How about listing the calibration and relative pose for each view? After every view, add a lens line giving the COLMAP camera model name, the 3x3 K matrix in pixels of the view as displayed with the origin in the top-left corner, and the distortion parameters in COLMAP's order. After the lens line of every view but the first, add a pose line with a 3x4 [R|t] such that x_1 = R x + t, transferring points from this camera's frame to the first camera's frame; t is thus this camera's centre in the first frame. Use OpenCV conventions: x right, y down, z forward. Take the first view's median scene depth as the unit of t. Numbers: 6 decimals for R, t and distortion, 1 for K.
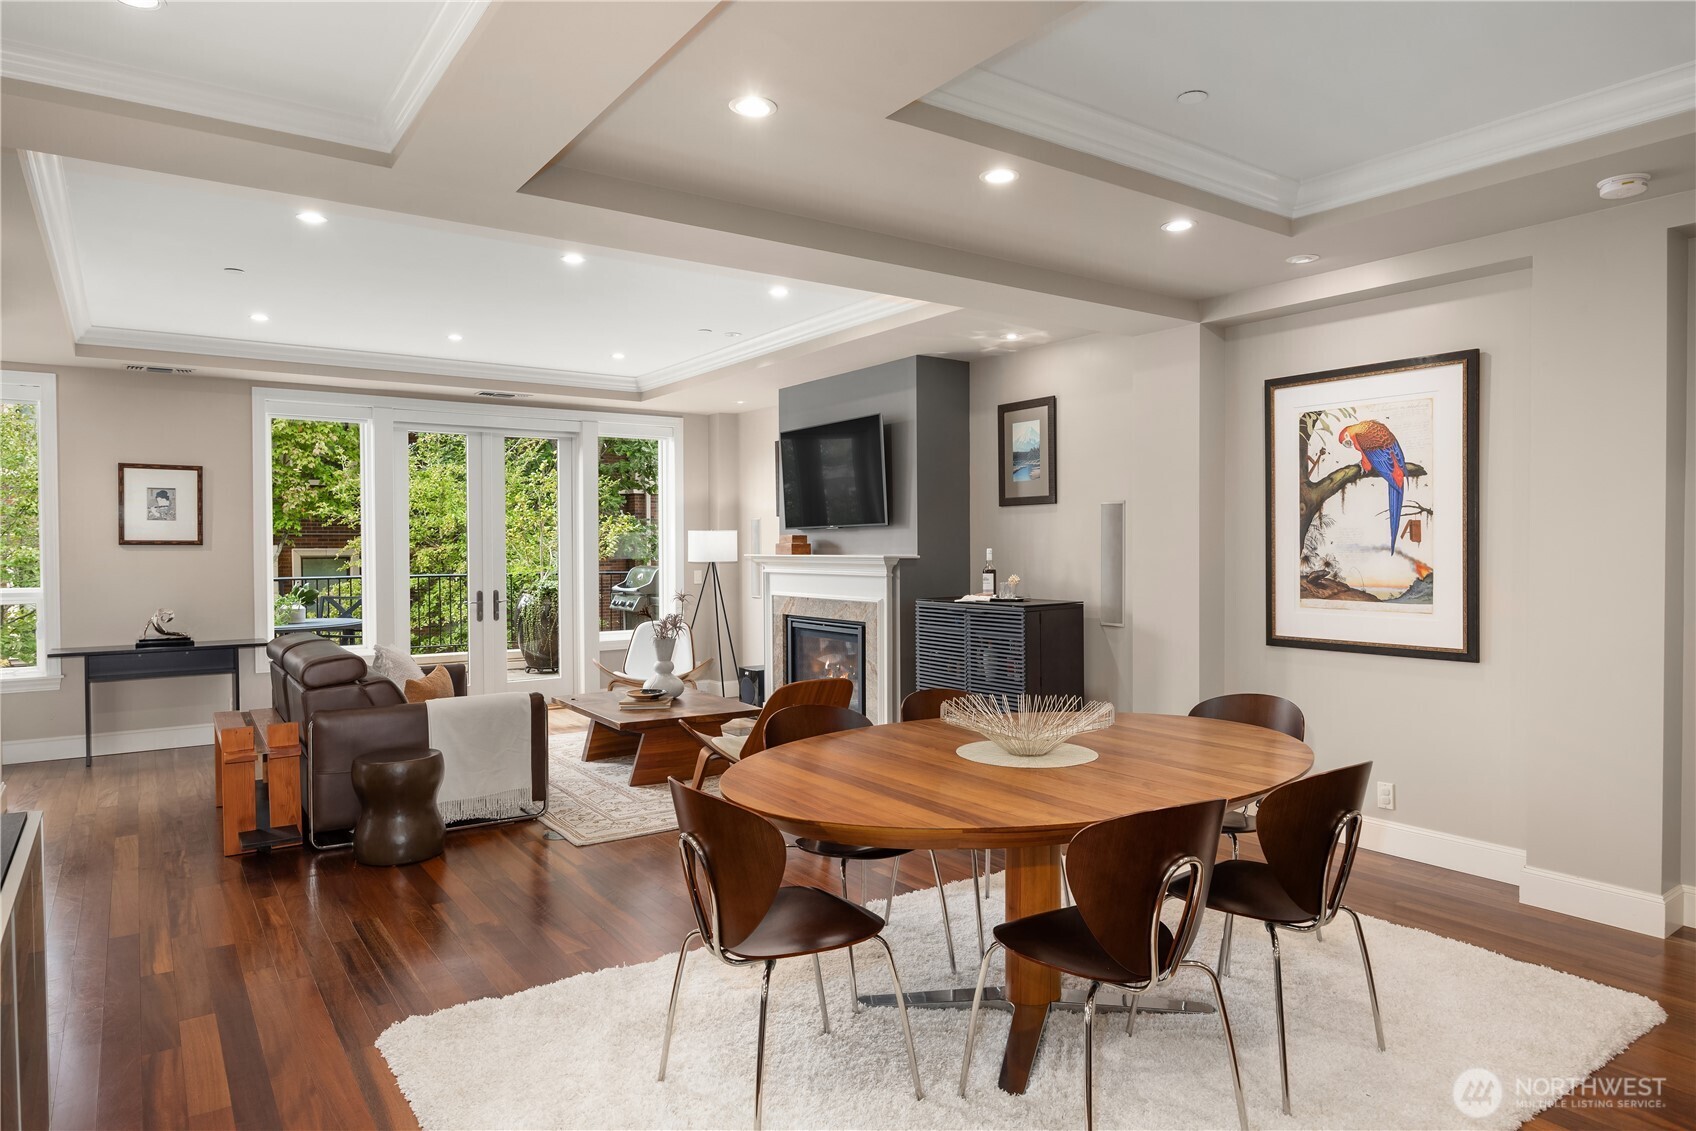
lens RADIAL K [[1036.0, 0, 840.9], [0, 1036.0, 566.4], [0, 0, 1]] dist [-0.003708, -0.002303]
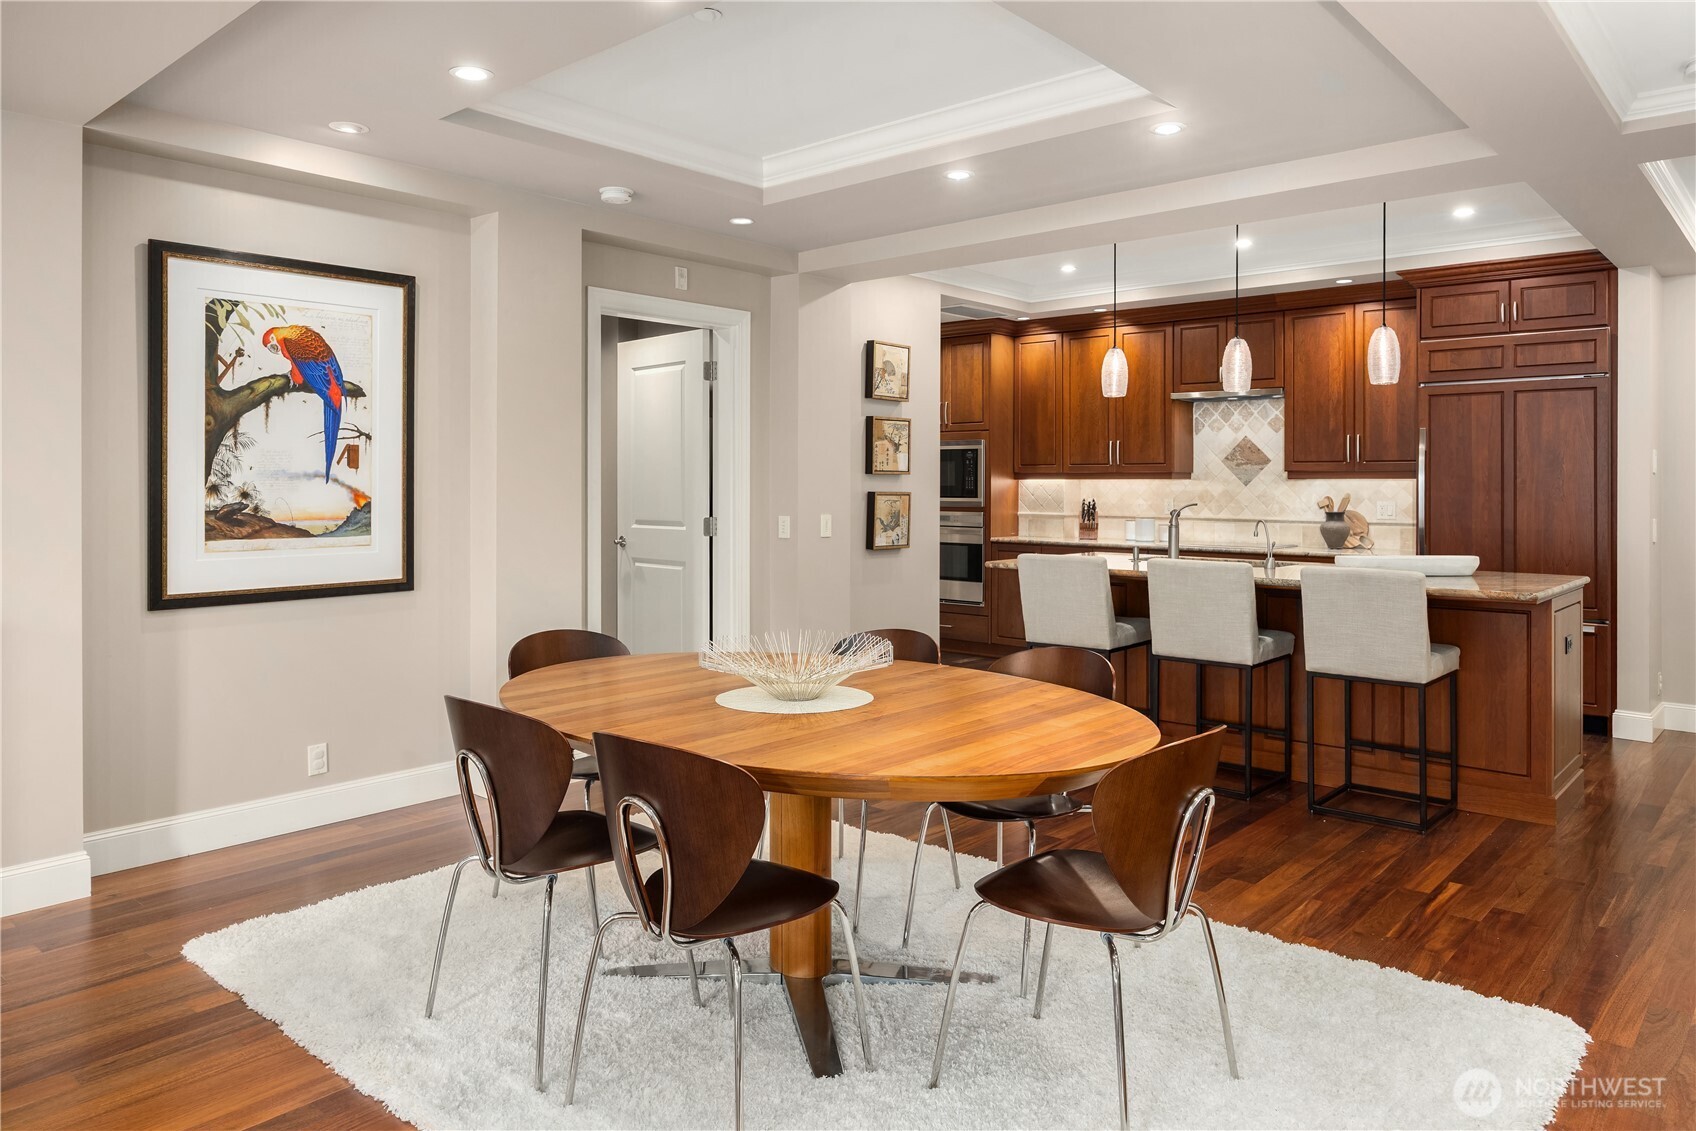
lens RADIAL K [[1097.3, 0, 890.0], [0, 1097.3, 484.7], [0, 0, 1]] dist [-0.028295, 0.012999]
pose [[-0.253313, 0.001596, 0.967383, -0.353001], [0.020321, 0.999787, 0.003671, -0.002278], [-0.967171, 0.020588, -0.253292, 0.554904]]
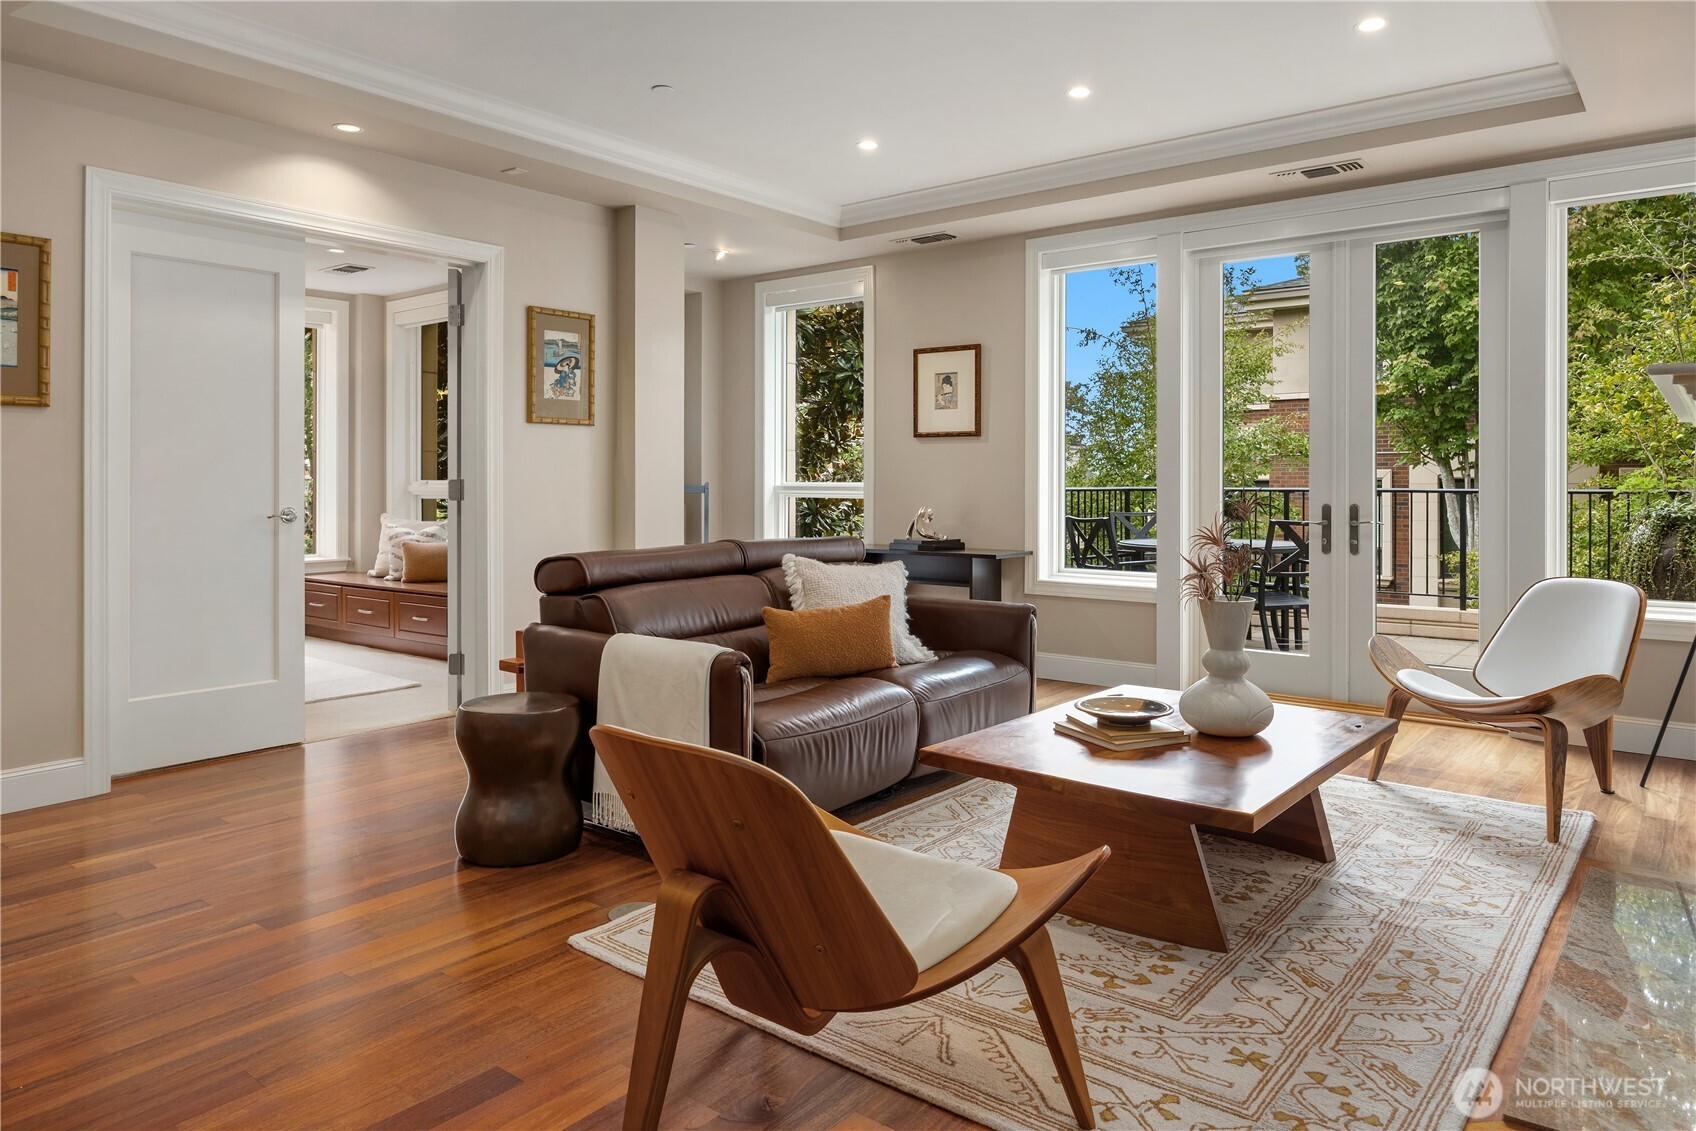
lens RADIAL K [[1097.3, 0, 874.0], [0, 1097.3, 492.0], [0, 0, 1]] dist [-0.028295, 0.012999]
pose [[0.283968, 0.014344, -0.958726, 0.253061], [-0.021962, 0.999723, 0.008452, 0.022005], [0.958582, 0.018655, 0.284205, 0.739185]]
